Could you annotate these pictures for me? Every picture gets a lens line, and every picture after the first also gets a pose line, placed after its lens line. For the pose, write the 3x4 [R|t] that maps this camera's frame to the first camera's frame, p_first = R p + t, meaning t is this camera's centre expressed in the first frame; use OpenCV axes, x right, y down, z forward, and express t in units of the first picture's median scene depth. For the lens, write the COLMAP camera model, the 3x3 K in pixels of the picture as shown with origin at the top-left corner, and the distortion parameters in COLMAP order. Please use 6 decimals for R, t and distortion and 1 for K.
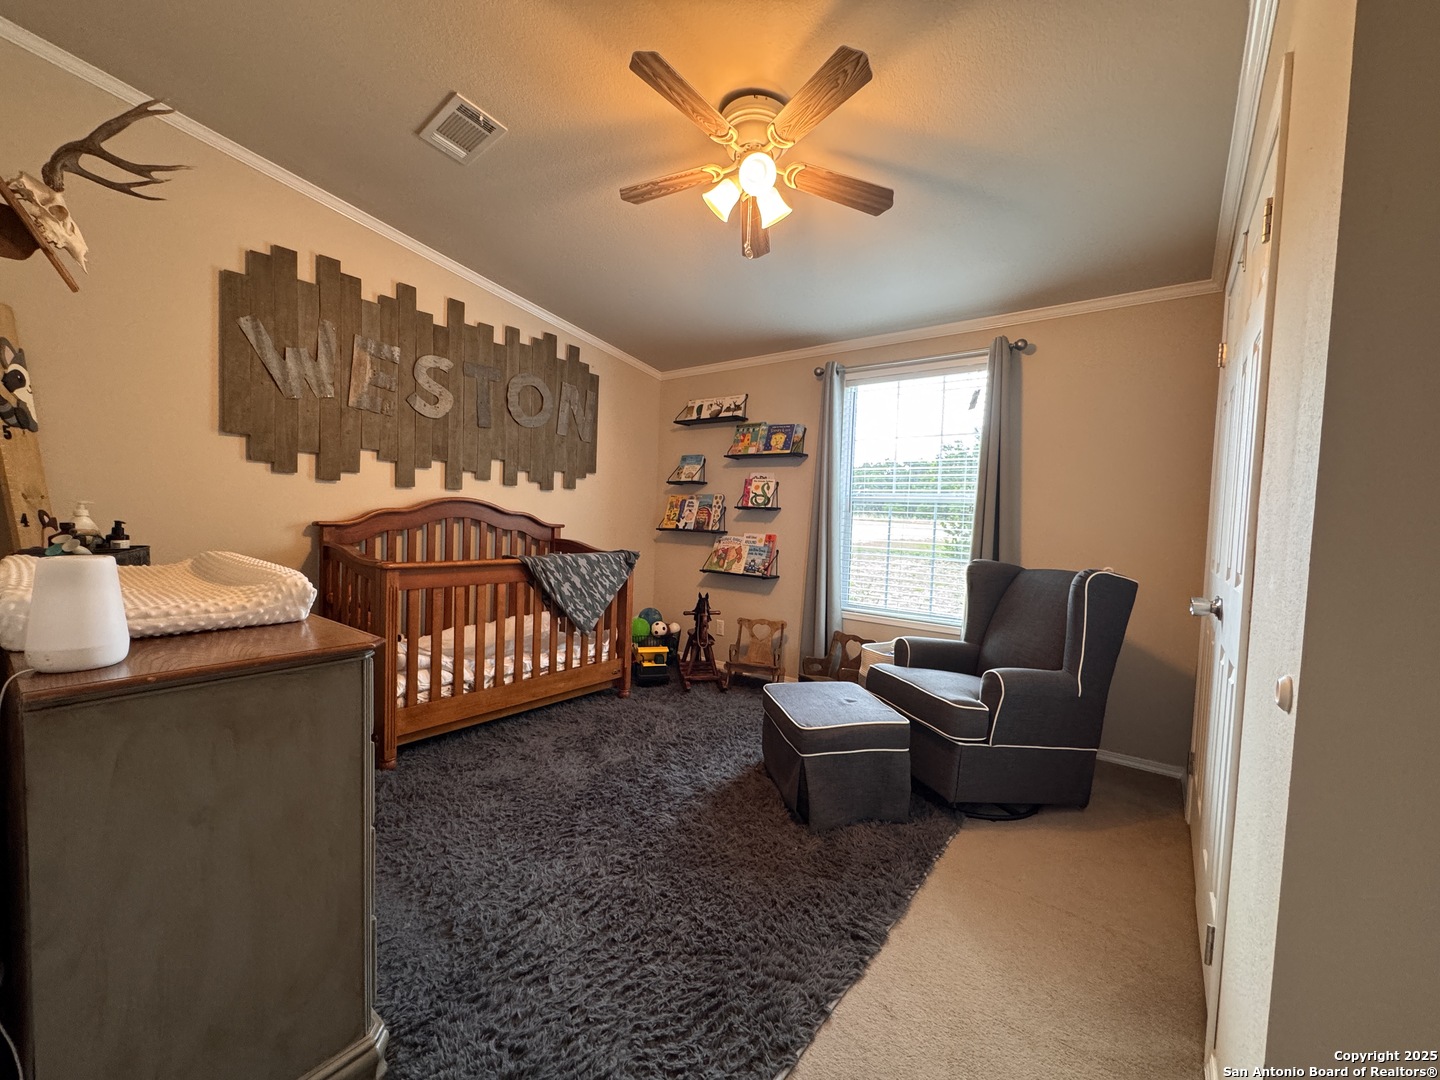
lens RADIAL K [[578.1, 0, 719.8], [0, 578.1, 540.7], [0, 0, 1]] dist [-0.004127, 0.000725]
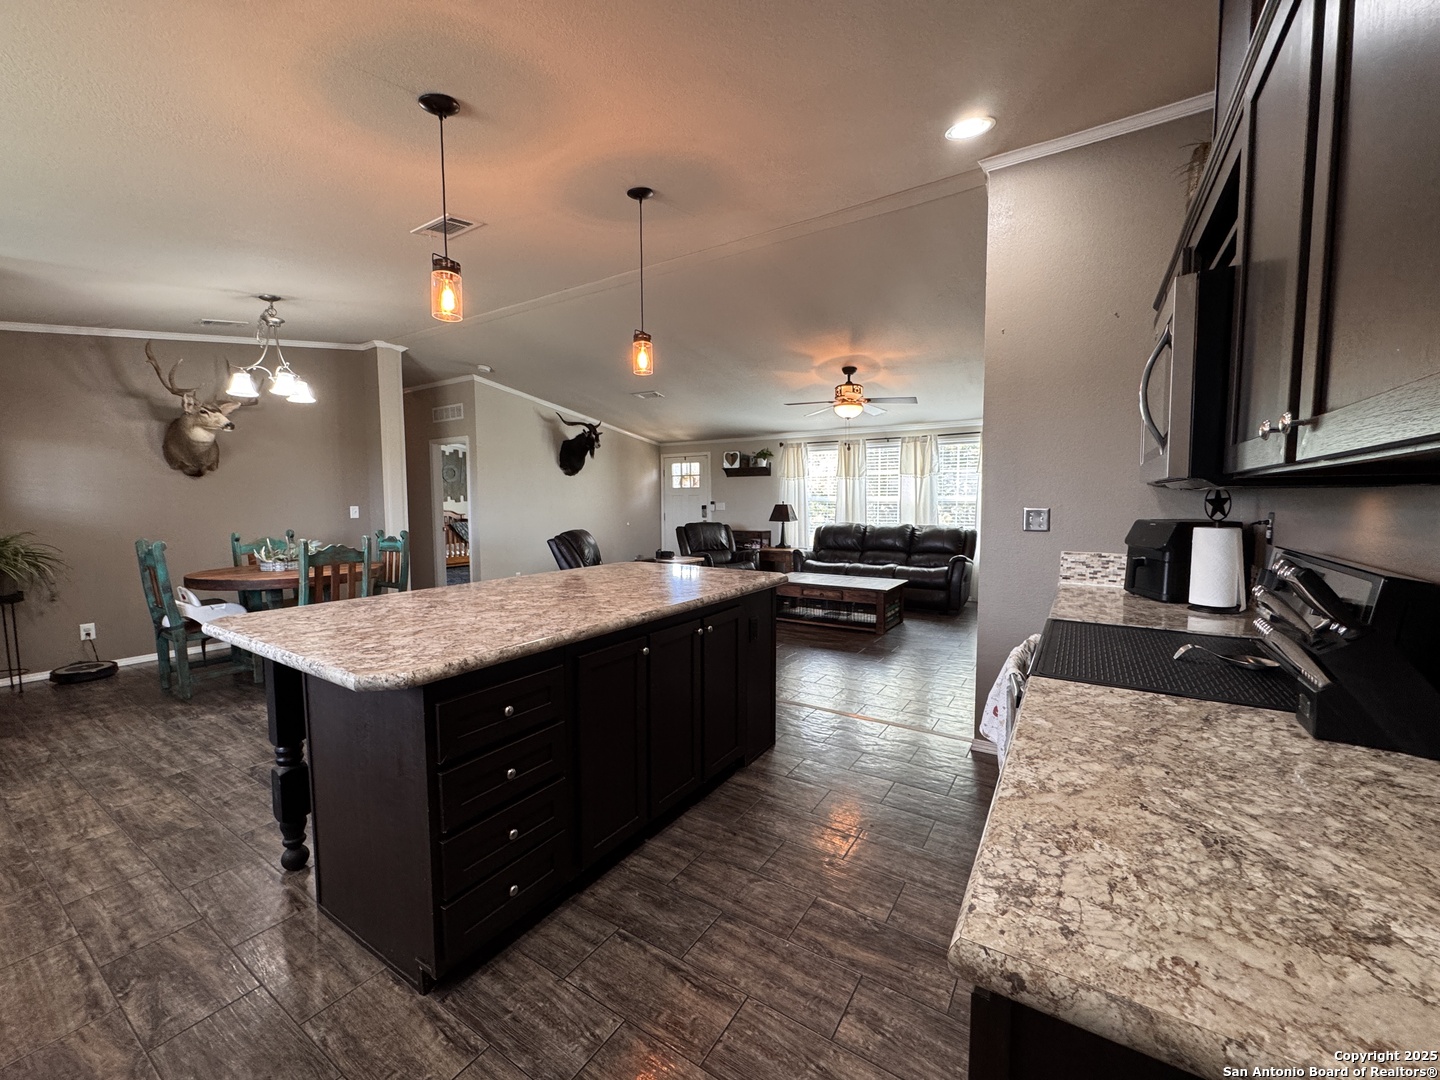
lens RADIAL K [[578.1, 0, 715.7], [0, 578.1, 539.0], [0, 0, 1]] dist [-0.004127, 0.000725]
pose [[0.995102, -0.047134, 0.086892, 0.761381], [0.045377, 0.998726, 0.022087, 0.097062], [-0.087823, -0.018036, 0.995973, -2.099297]]
